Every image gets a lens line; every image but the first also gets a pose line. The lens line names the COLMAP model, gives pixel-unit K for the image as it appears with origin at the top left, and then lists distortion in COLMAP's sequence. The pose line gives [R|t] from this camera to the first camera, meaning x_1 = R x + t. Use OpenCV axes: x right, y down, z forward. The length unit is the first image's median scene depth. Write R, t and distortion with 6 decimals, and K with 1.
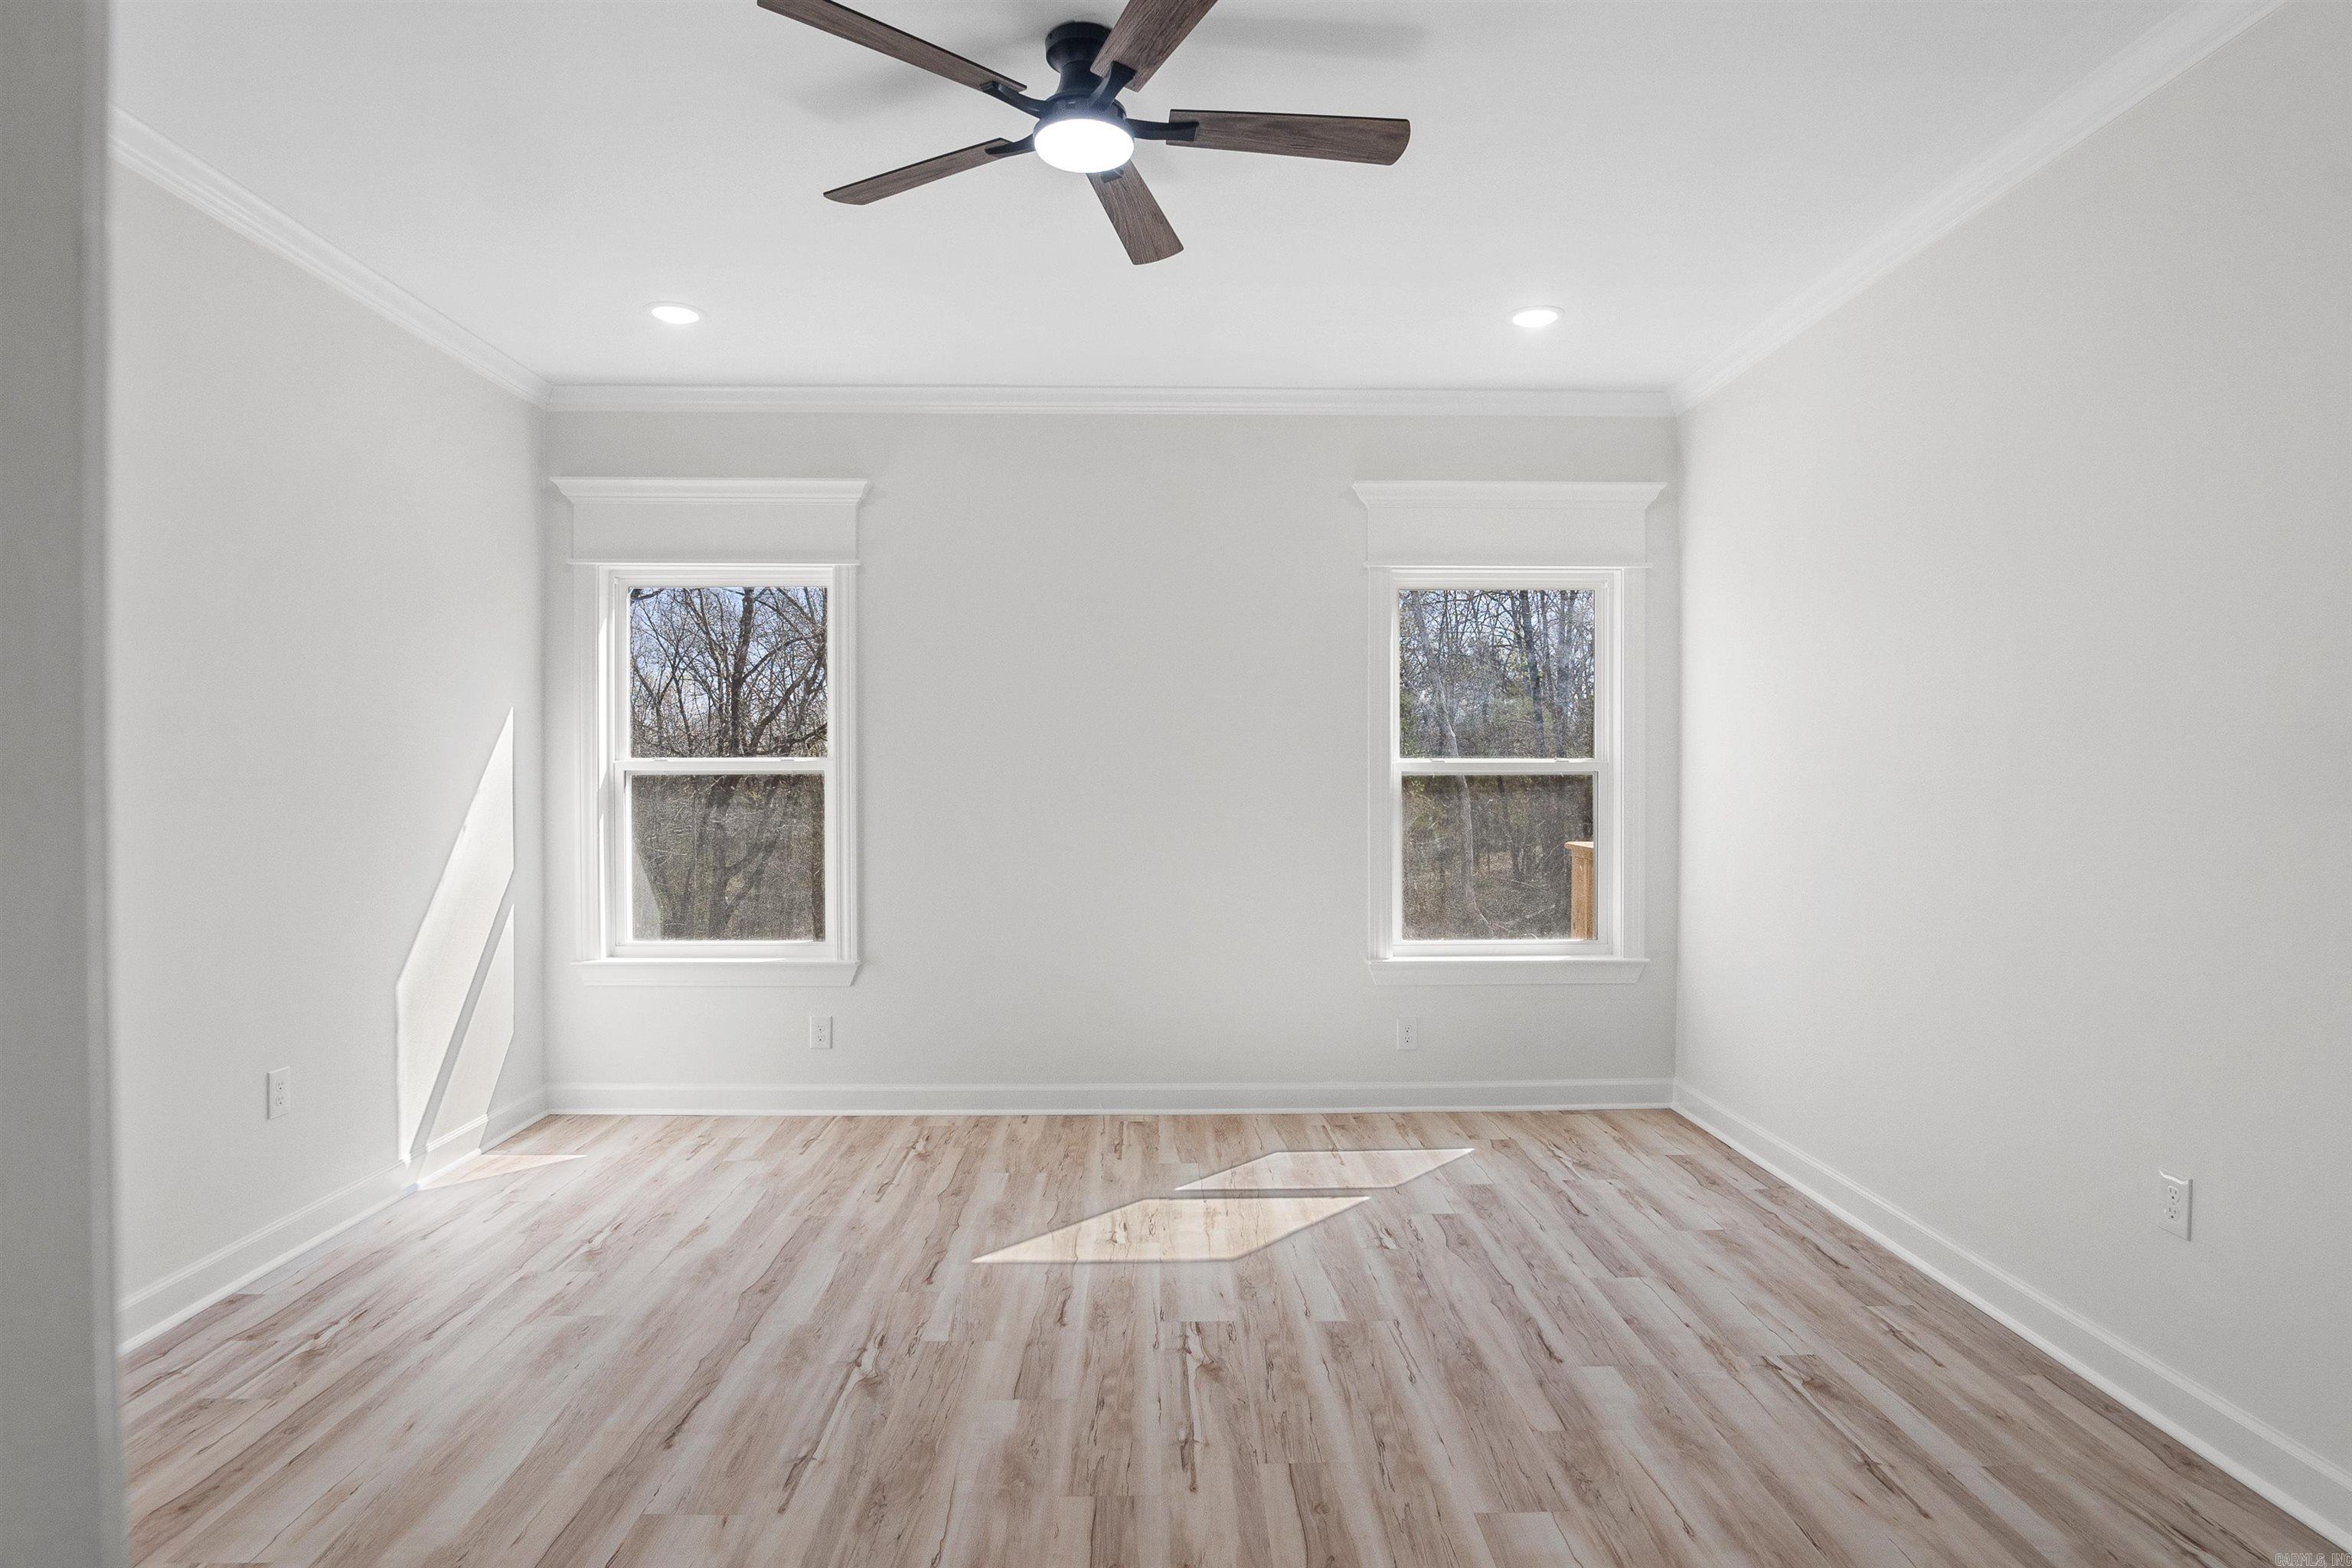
lens RADIAL K [[1258.7, 0, 1176.6], [0, 1258.7, 787.4], [0, 0, 1]] dist [0.006039, 0.000374]
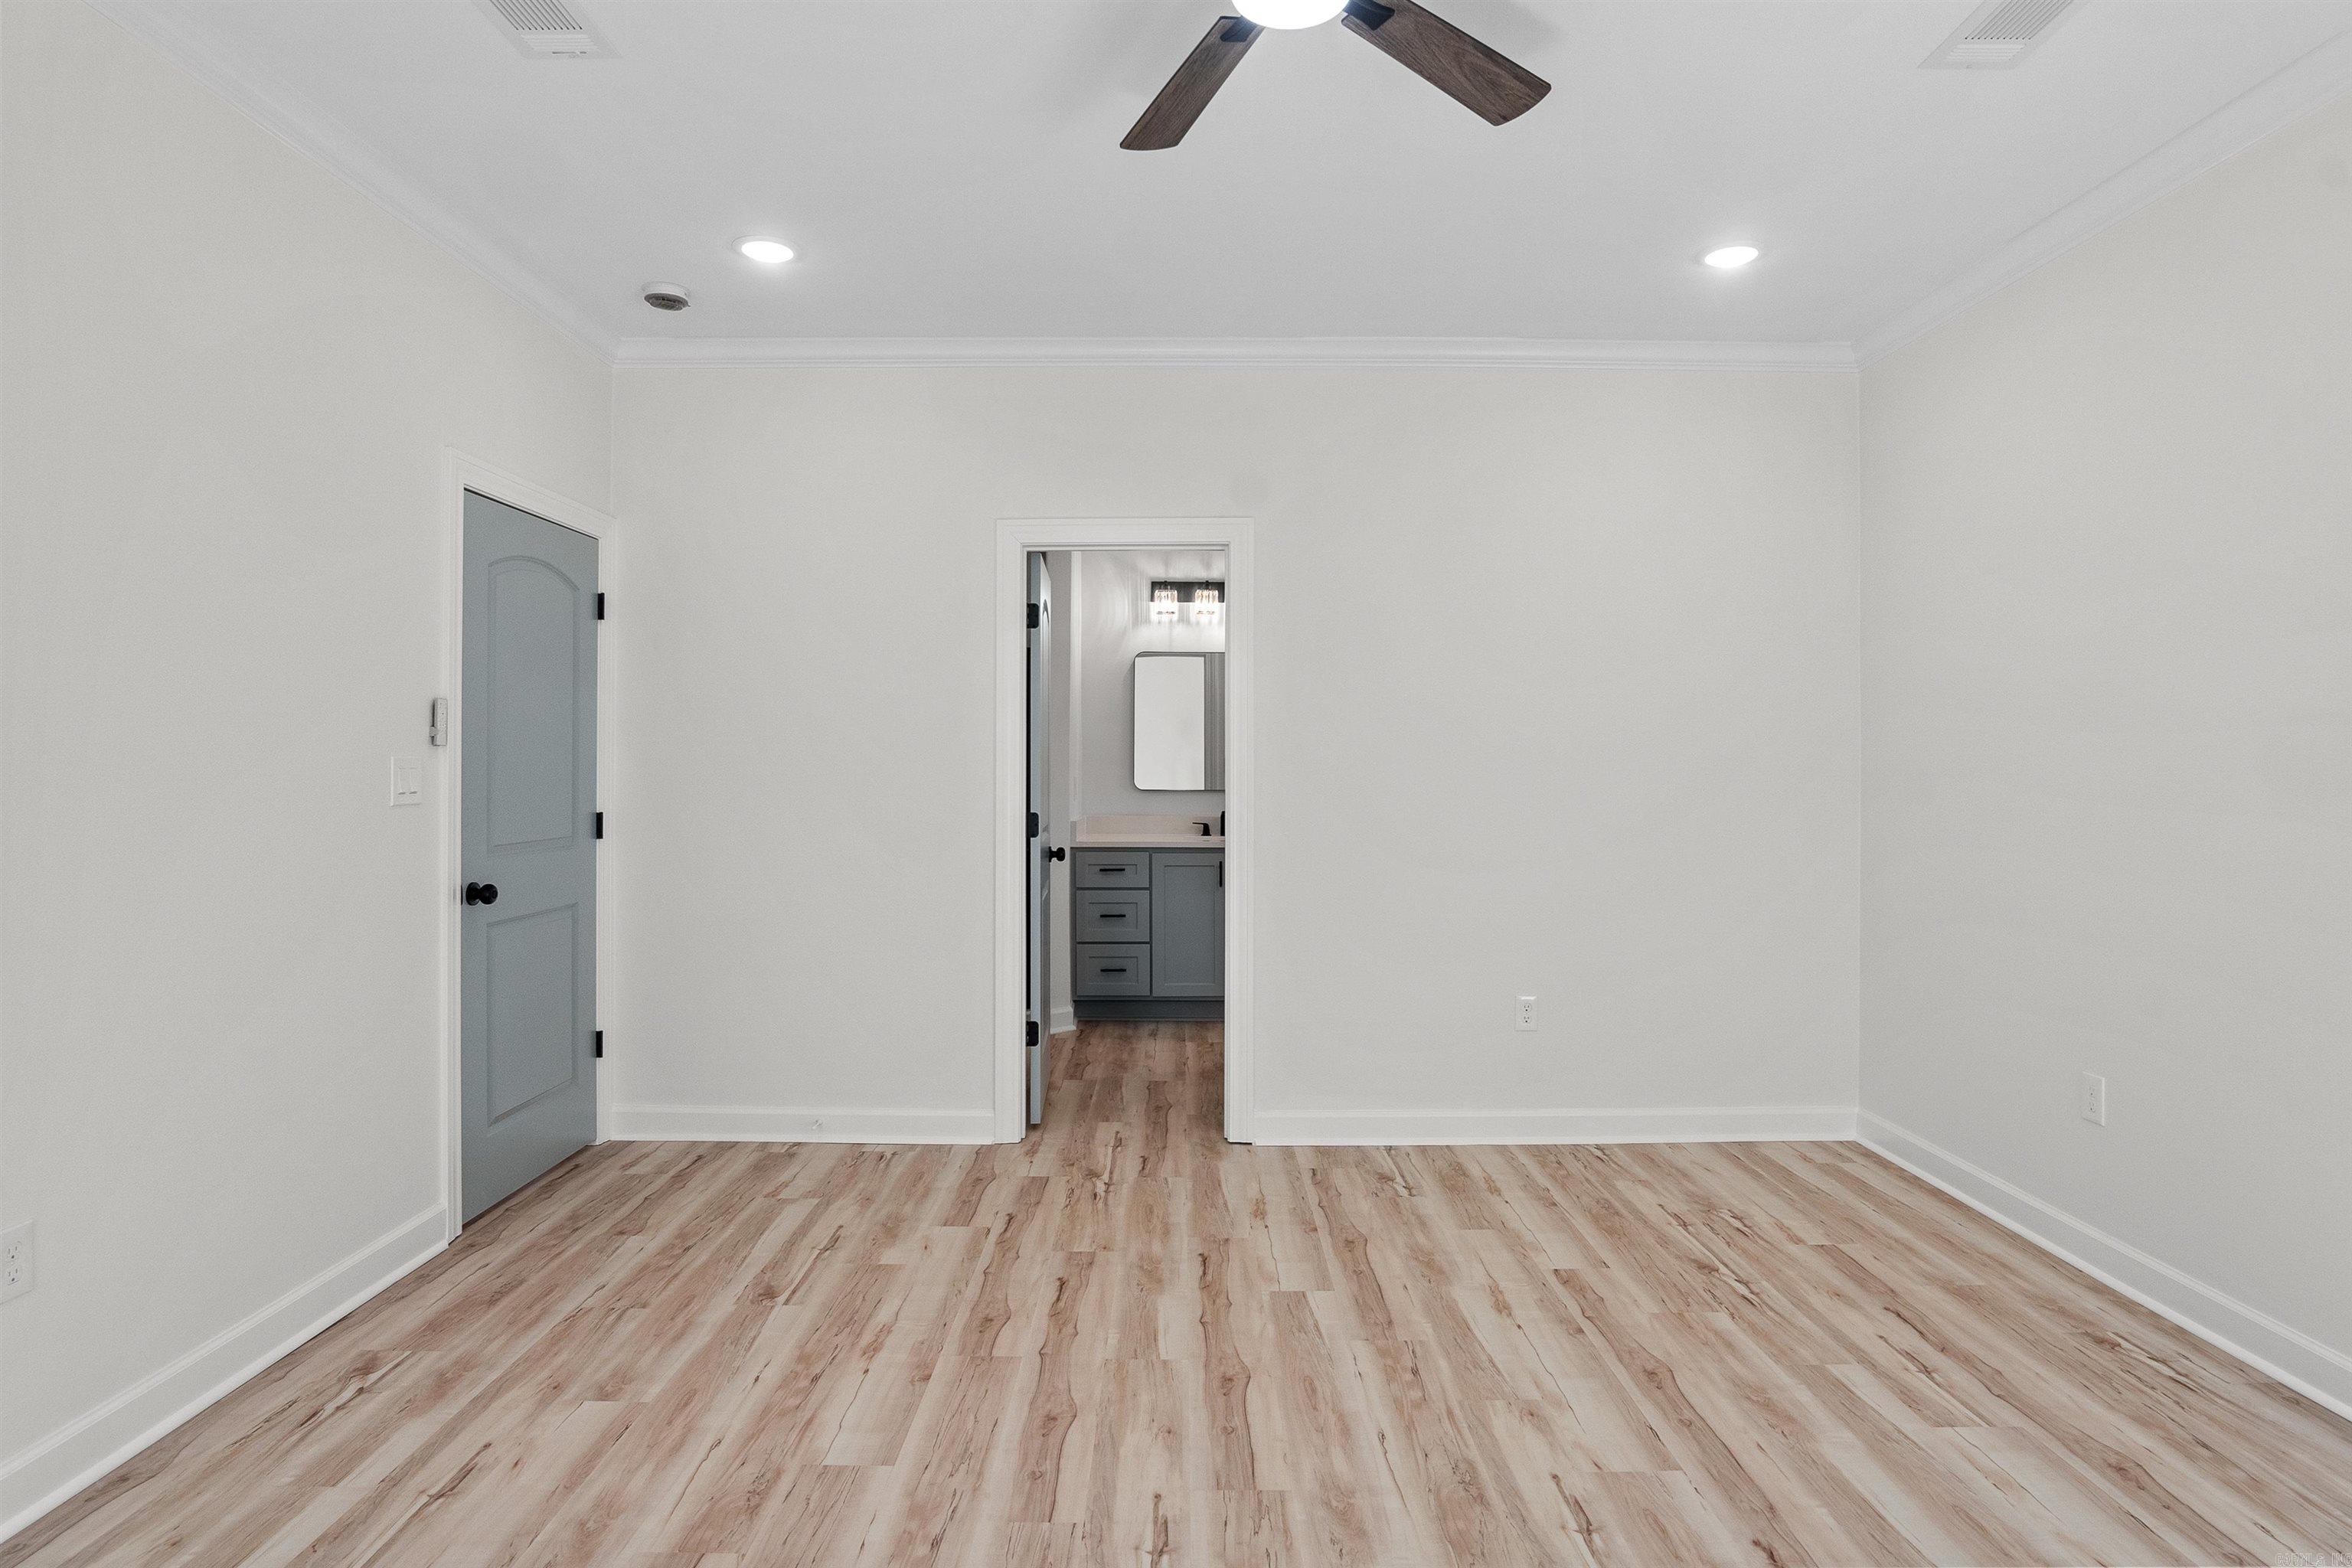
lens RADIAL K [[1258.7, 0, 1181.4], [0, 1258.7, 777.7], [0, 0, 1]] dist [0.006039, 0.000374]
pose [[-0.999858, -0.003516, 0.016464, -0.019528], [-0.003125, 0.999713, 0.023746, -0.024905], [-0.016542, 0.023691, -0.999582, 1.953677]]
